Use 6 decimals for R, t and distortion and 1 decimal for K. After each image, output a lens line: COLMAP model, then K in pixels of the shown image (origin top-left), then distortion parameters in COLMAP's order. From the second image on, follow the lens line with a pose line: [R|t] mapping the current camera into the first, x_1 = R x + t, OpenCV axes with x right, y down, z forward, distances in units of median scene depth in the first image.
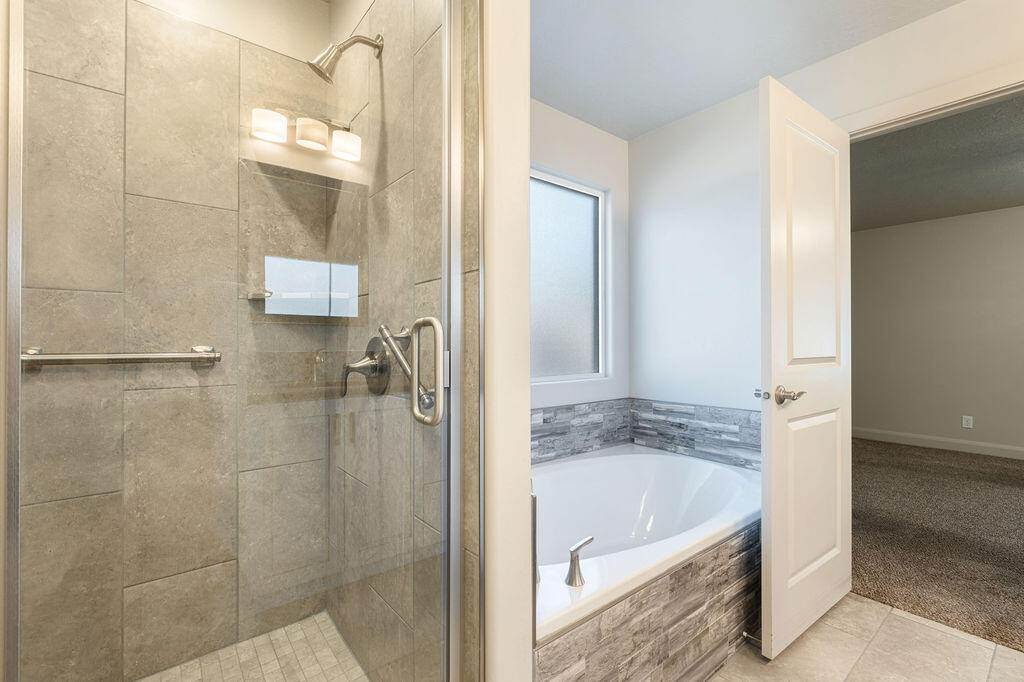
lens RADIAL K [[455.2, 0, 515.6], [0, 455.2, 341.4], [0, 0, 1]] dist [-0.003187, -0.000614]
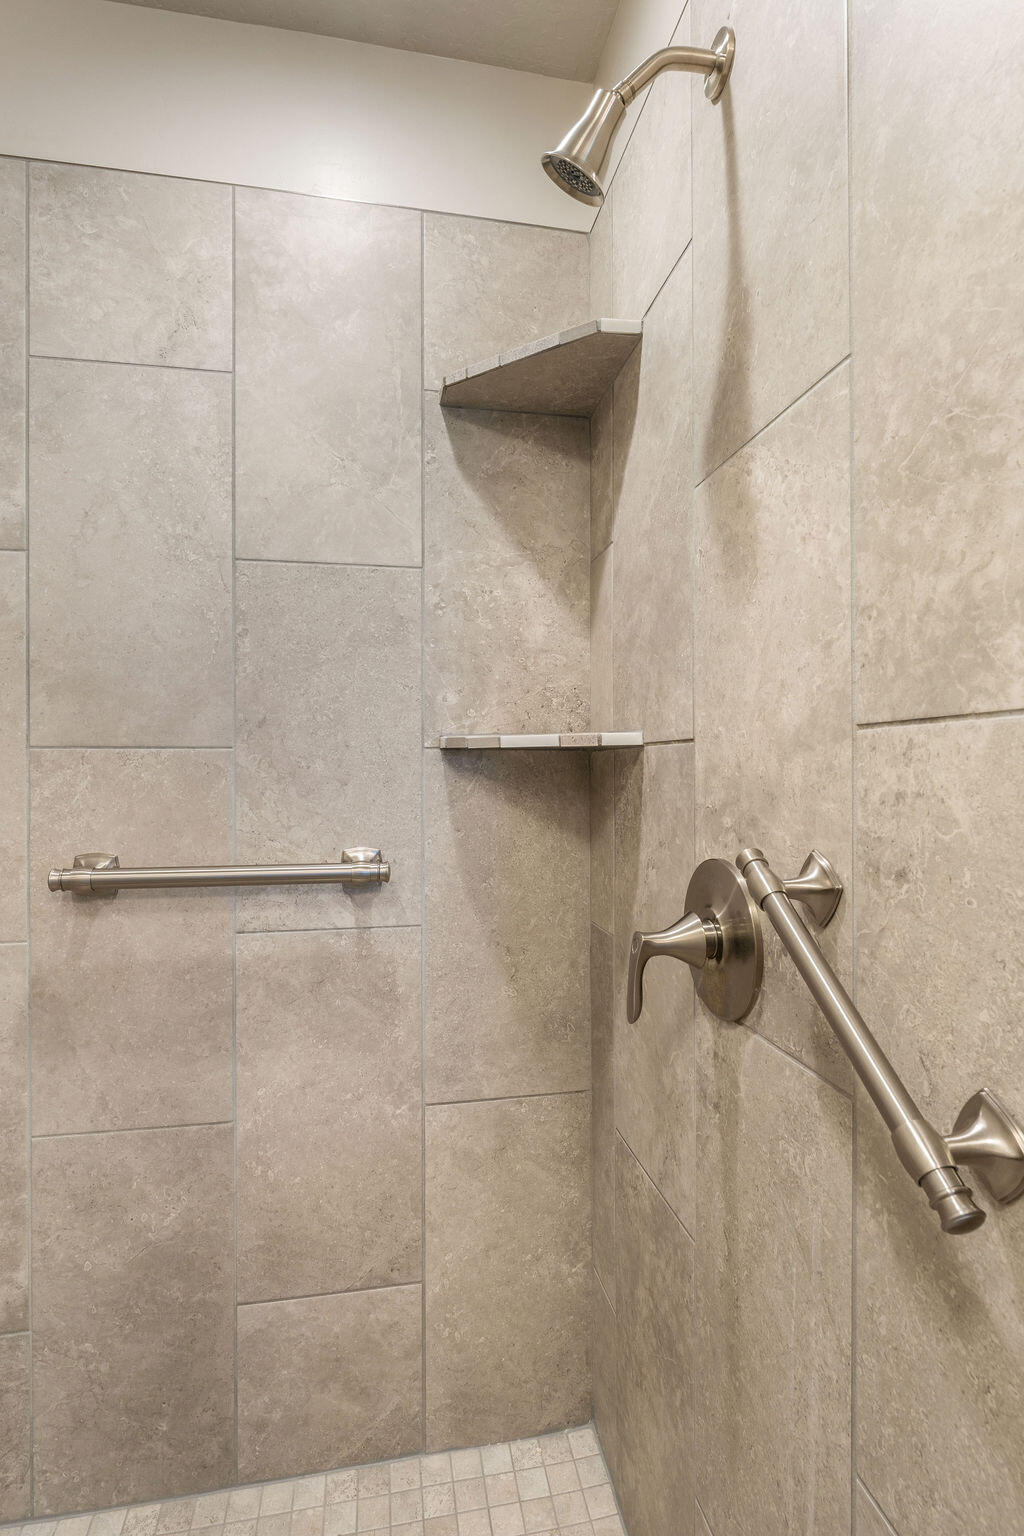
lens RADIAL K [[772.1, 0, 511.8], [0, 772.1, 770.1], [0, 0, 1]] dist [-0.012217, 0.000489]
pose [[0.877971, -0.000873, -0.478713, -0.148790], [0.003658, 0.999981, 0.004887, -0.083136], [0.478700, -0.006042, 0.877958, 0.361028]]
